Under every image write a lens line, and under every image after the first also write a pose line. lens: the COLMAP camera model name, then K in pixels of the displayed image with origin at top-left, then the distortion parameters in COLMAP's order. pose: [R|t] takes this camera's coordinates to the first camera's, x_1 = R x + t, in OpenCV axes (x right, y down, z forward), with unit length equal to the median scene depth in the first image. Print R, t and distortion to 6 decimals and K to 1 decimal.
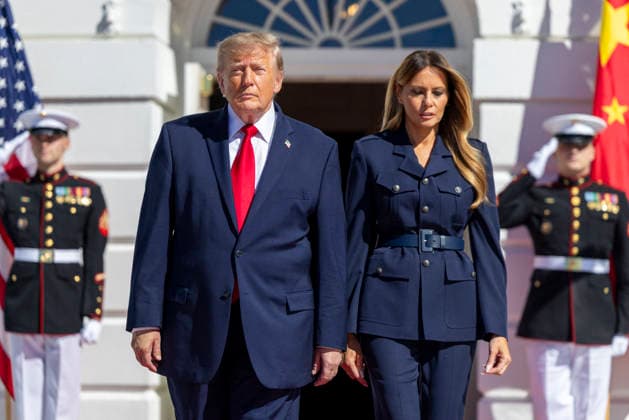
lens RADIAL K [[1553.1, 0, 314.5], [0, 1553.1, 210.0], [0, 0, 1]] dist [-0.076183, -0.932201]
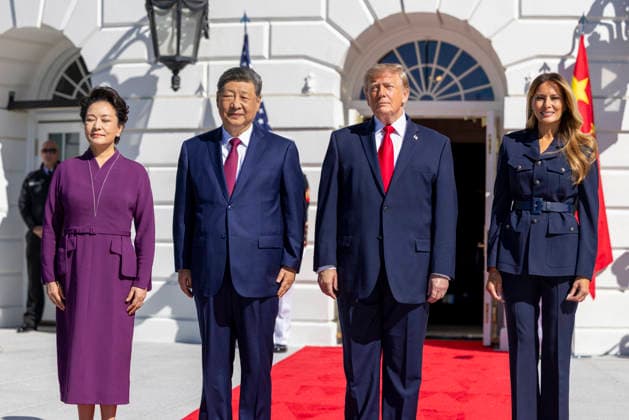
lens RADIAL K [[1278.7, 0, 313.3], [0, 1278.7, 210.7], [0, 0, 1]] dist [-0.032690, 0.151252]
pose [[0.994349, 0.007524, -0.105898, 0.020566], [-0.004616, 0.999606, 0.027675, -0.007709], [0.106065, -0.027029, 0.993992, -0.288315]]
